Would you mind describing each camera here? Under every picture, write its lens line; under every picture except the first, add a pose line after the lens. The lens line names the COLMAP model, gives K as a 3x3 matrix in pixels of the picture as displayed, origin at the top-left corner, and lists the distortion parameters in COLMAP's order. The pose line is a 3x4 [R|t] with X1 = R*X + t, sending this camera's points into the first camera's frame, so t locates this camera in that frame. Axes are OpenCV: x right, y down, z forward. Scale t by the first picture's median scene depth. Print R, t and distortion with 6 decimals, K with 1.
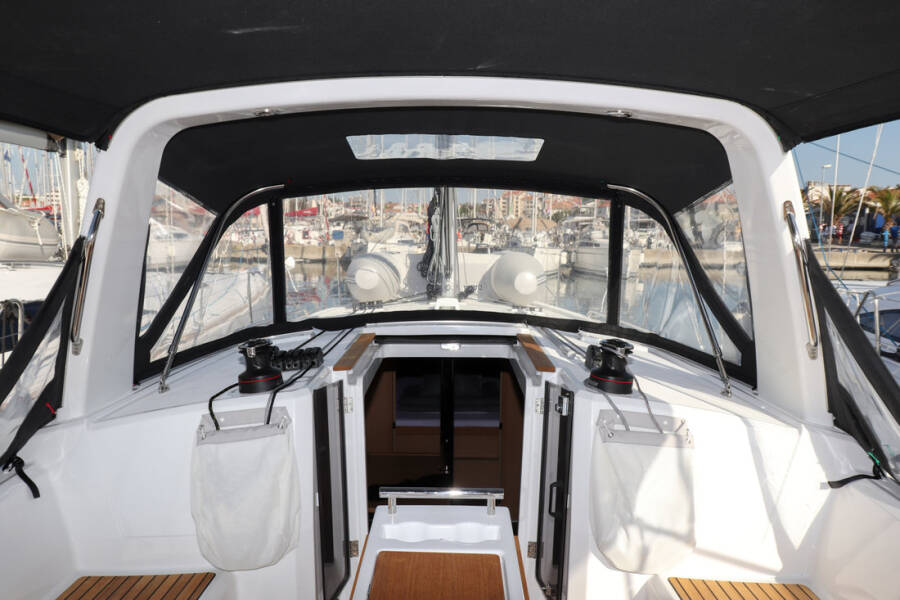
lens RADIAL K [[632.3, 0, 449.3], [0, 632.3, 293.6], [0, 0, 1]] dist [-0.004444, -0.004681]
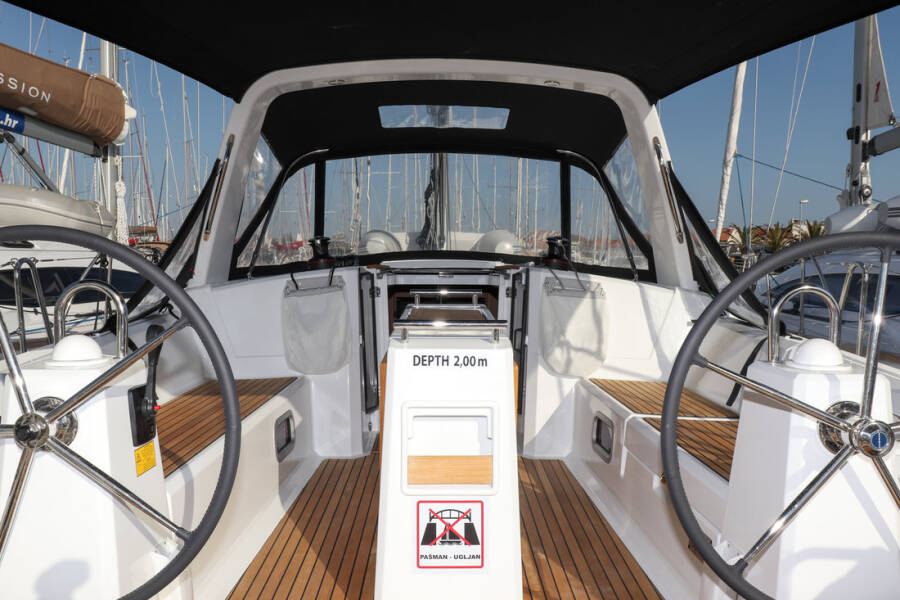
lens RADIAL K [[636.3, 0, 450.0], [0, 636.3, 300.0], [0, 0, 1]] dist [-0.004415, -0.001252]
pose [[0.999737, -0.001881, 0.022851, -0.030330], [0.002958, 0.998882, -0.047172, 0.302764], [-0.022736, 0.047227, 0.998625, -0.529643]]
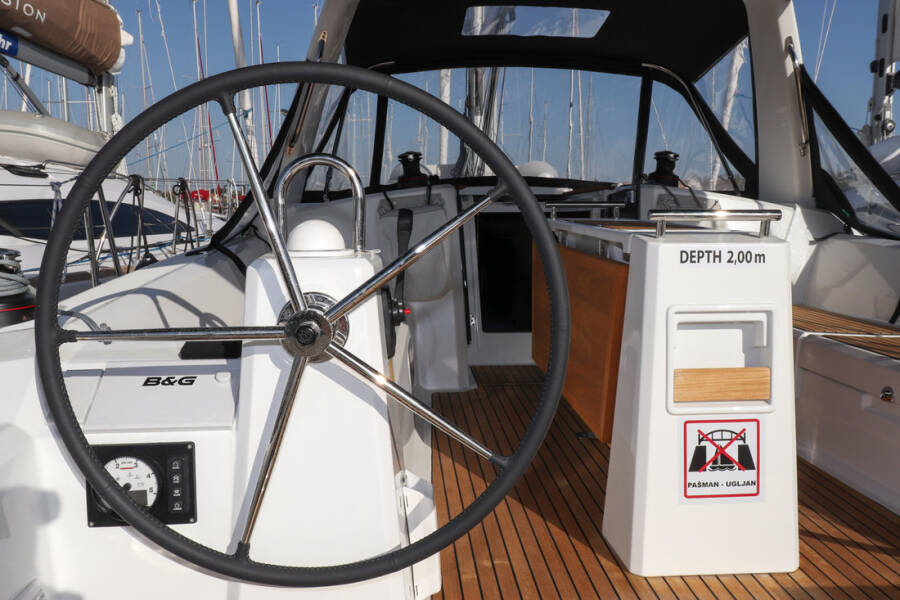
lens RADIAL K [[632.3, 0, 449.3], [0, 632.3, 293.6], [0, 0, 1]] dist [-0.004444, -0.004681]
pose [[0.997473, -0.015582, 0.069310, -0.329014], [0.014078, 0.999656, 0.022135, 0.357969], [-0.069631, -0.021103, 0.997350, -0.384090]]
